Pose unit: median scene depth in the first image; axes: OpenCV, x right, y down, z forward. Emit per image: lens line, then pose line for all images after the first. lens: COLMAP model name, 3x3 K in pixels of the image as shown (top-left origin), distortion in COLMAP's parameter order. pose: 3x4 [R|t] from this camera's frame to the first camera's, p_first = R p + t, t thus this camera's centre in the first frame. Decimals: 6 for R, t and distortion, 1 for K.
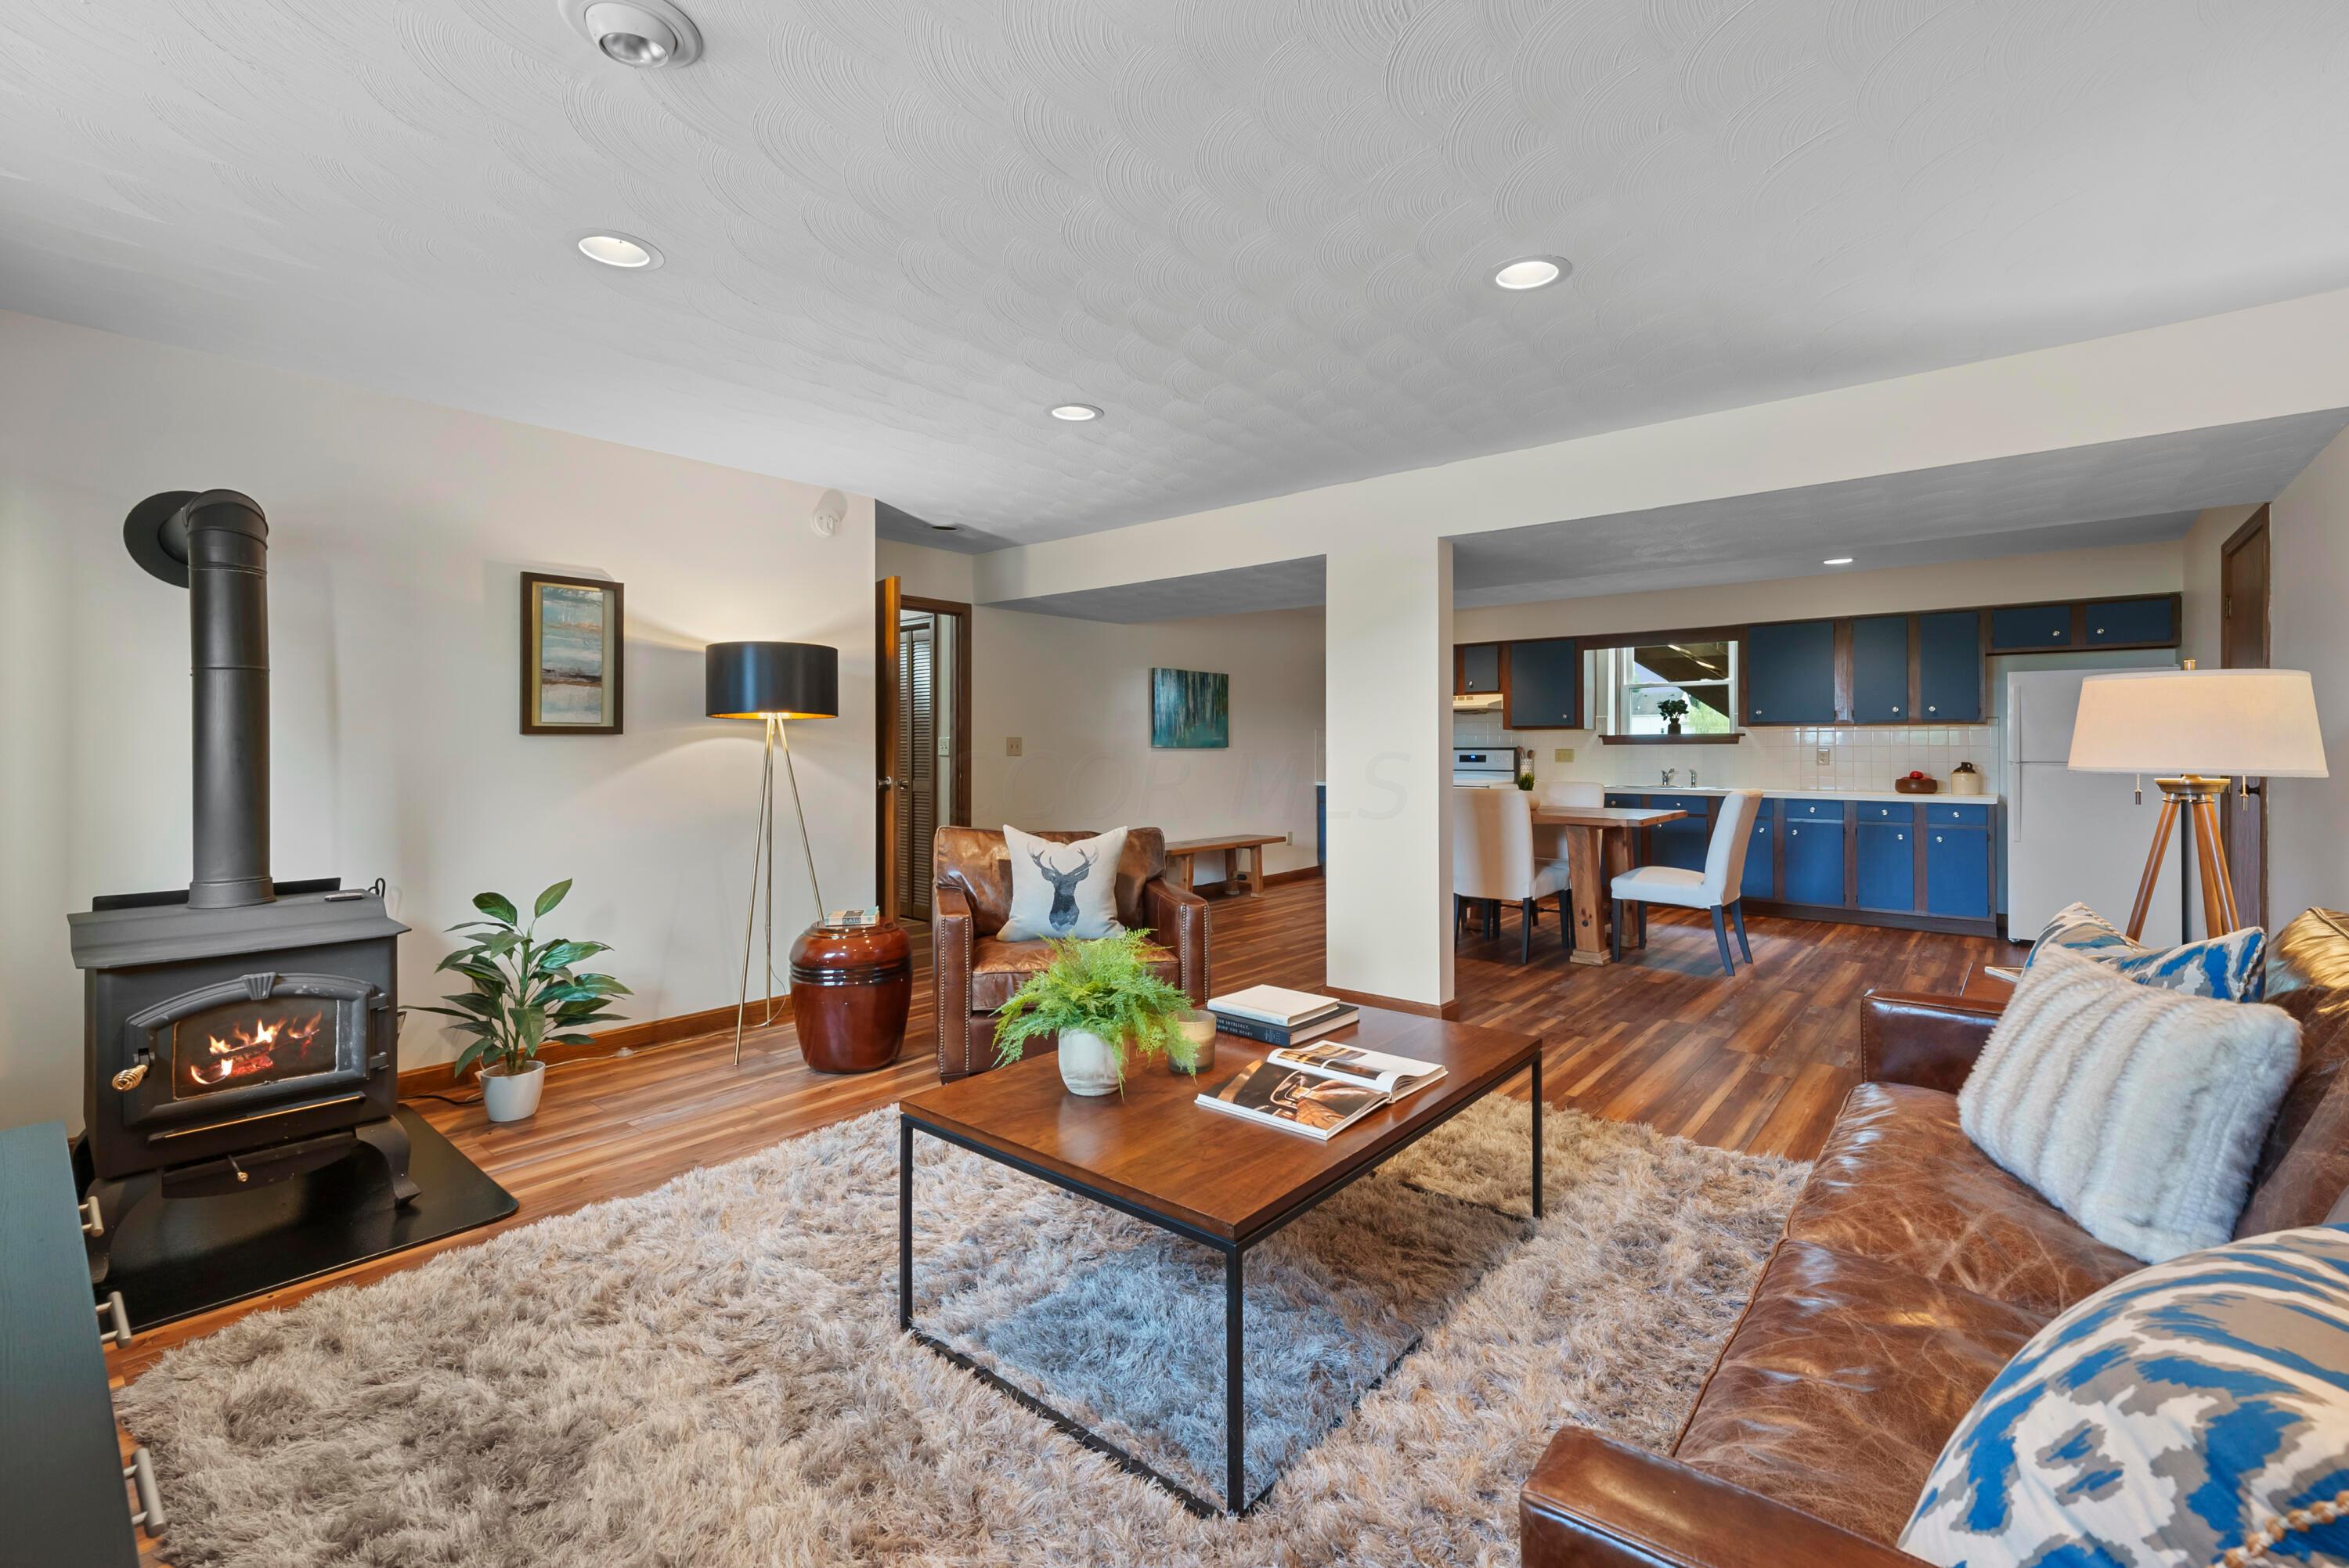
lens RADIAL K [[1019.8, 0, 1185.5], [0, 1019.8, 738.0], [0, 0, 1]] dist [-0.000931, 0.000643]
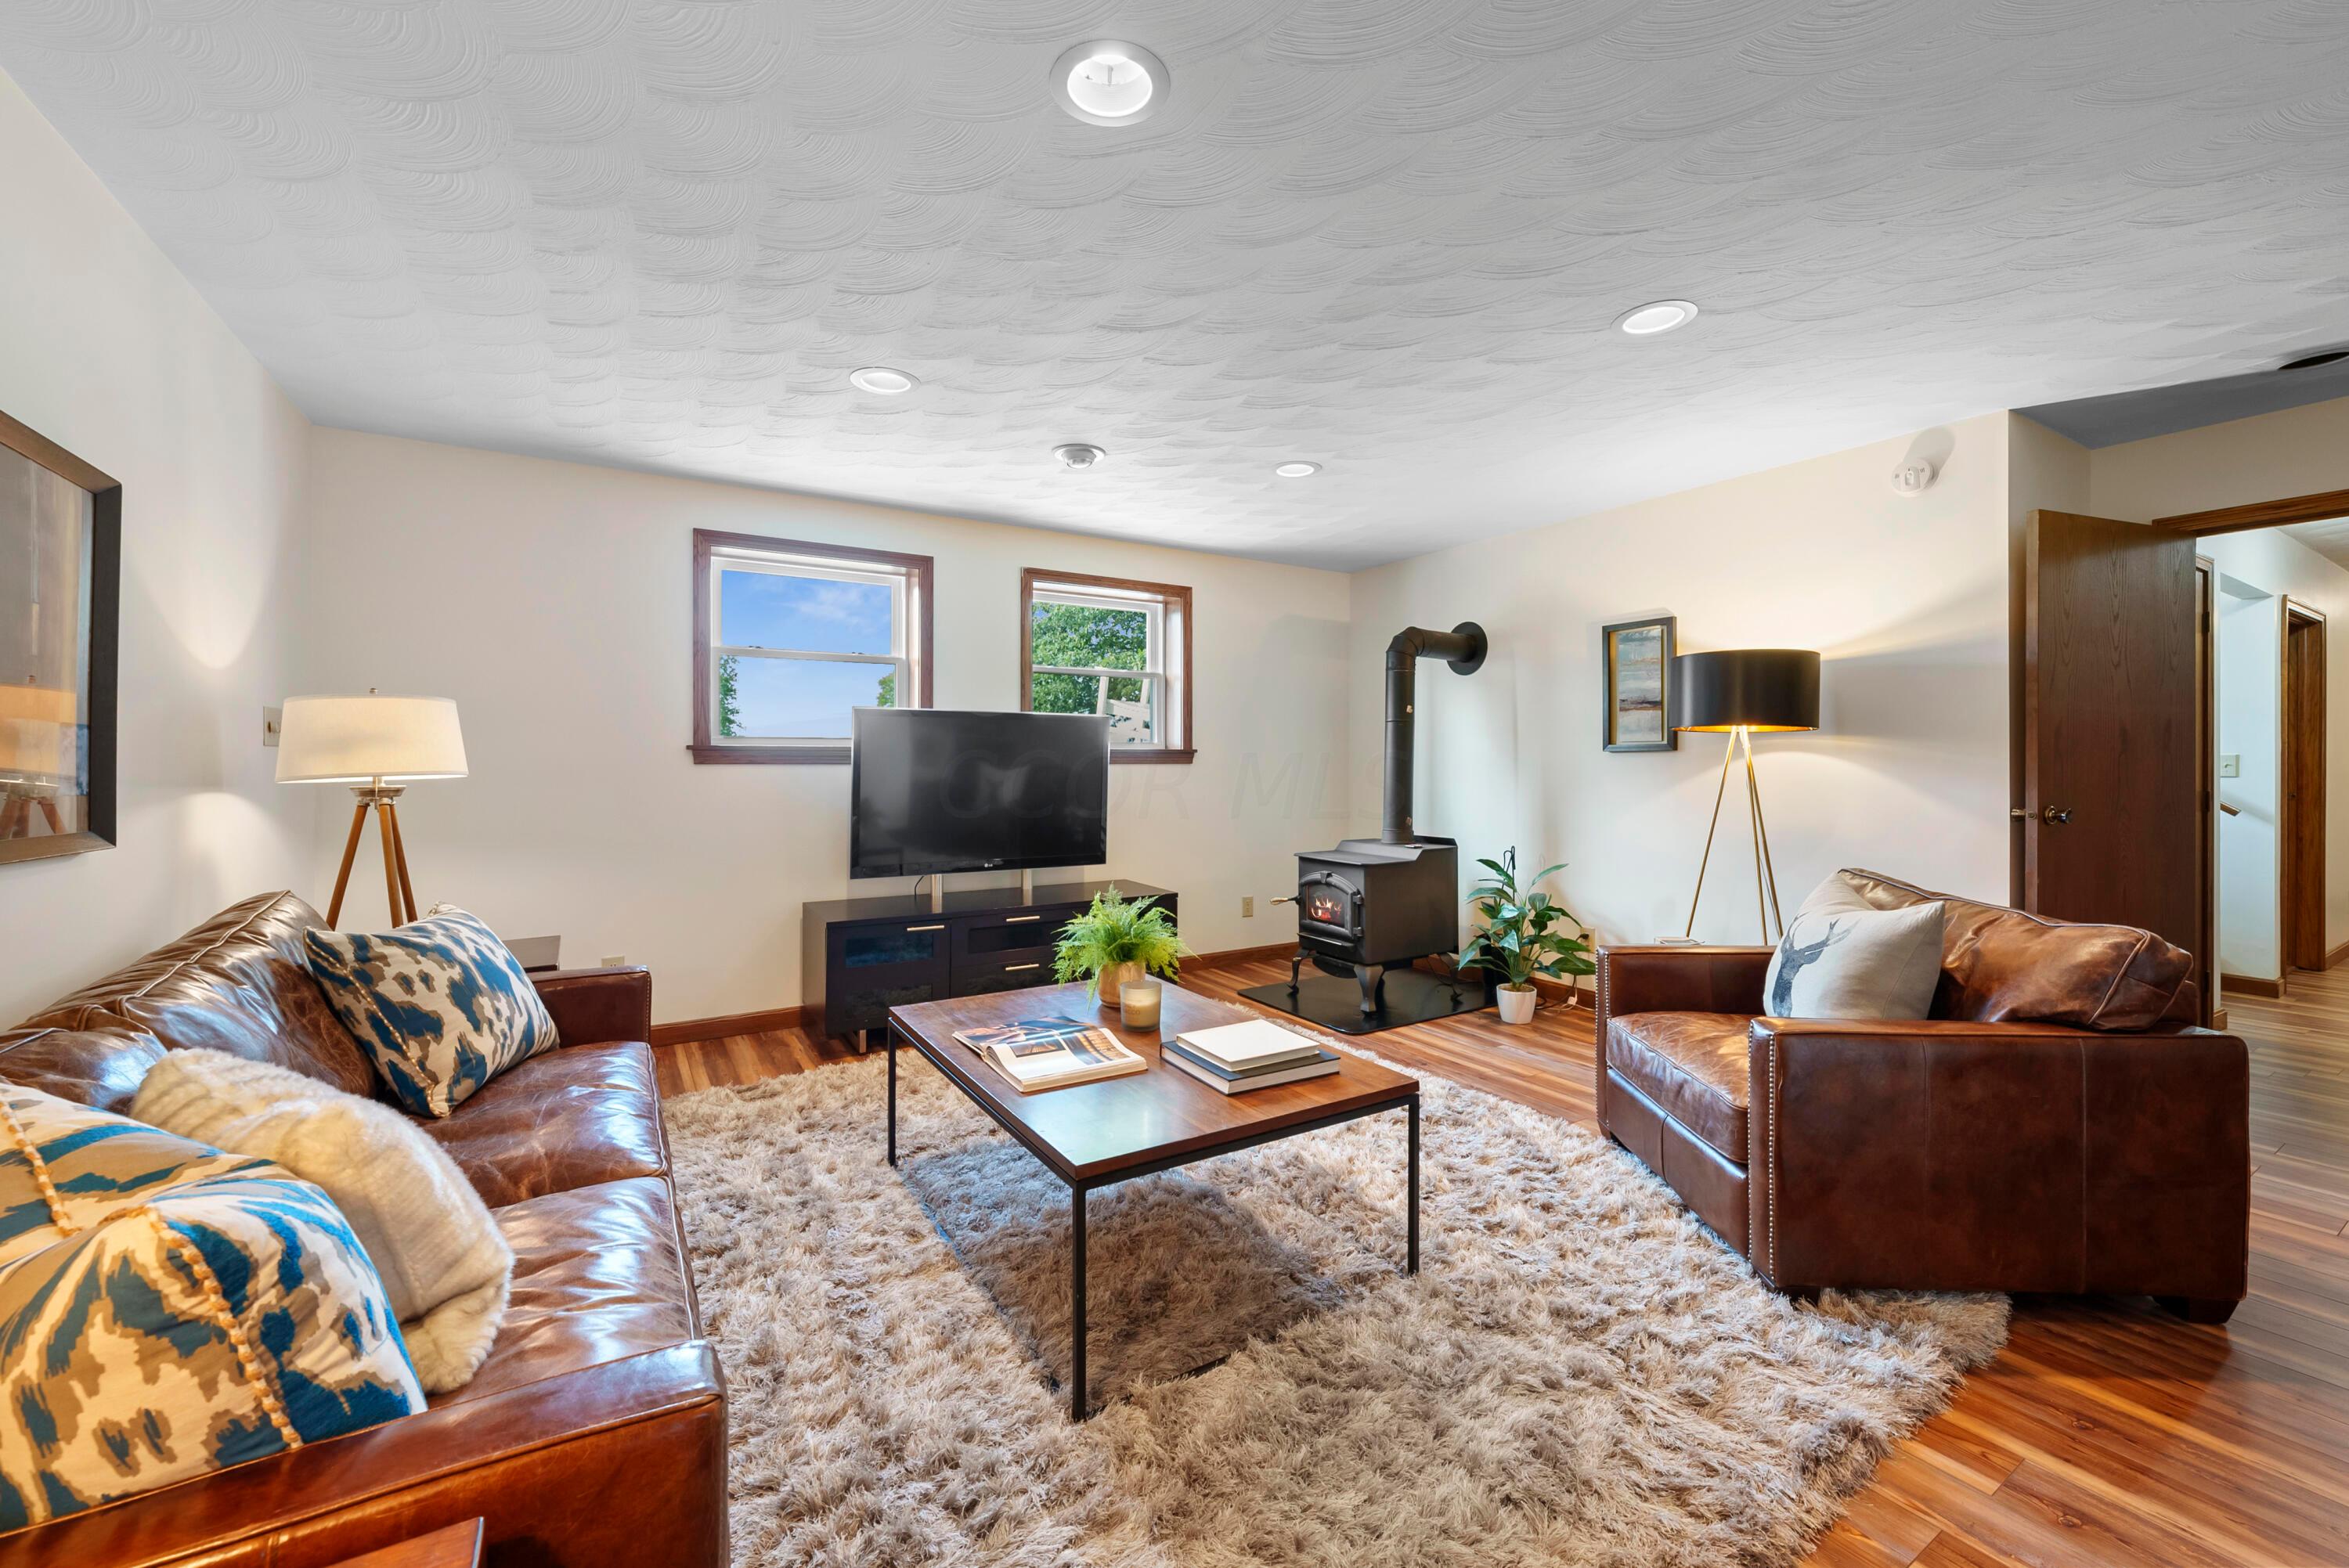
lens RADIAL K [[914.5, 0, 1164.1], [0, 914.5, 766.3], [0, 0, 1]] dist [-0.002985, -0.000160]
pose [[-0.323396, 0.005301, -0.946249, 0.614901], [0.008926, 0.999957, 0.002552, 0.006636], [0.946221, -0.007621, -0.323430, 0.830746]]
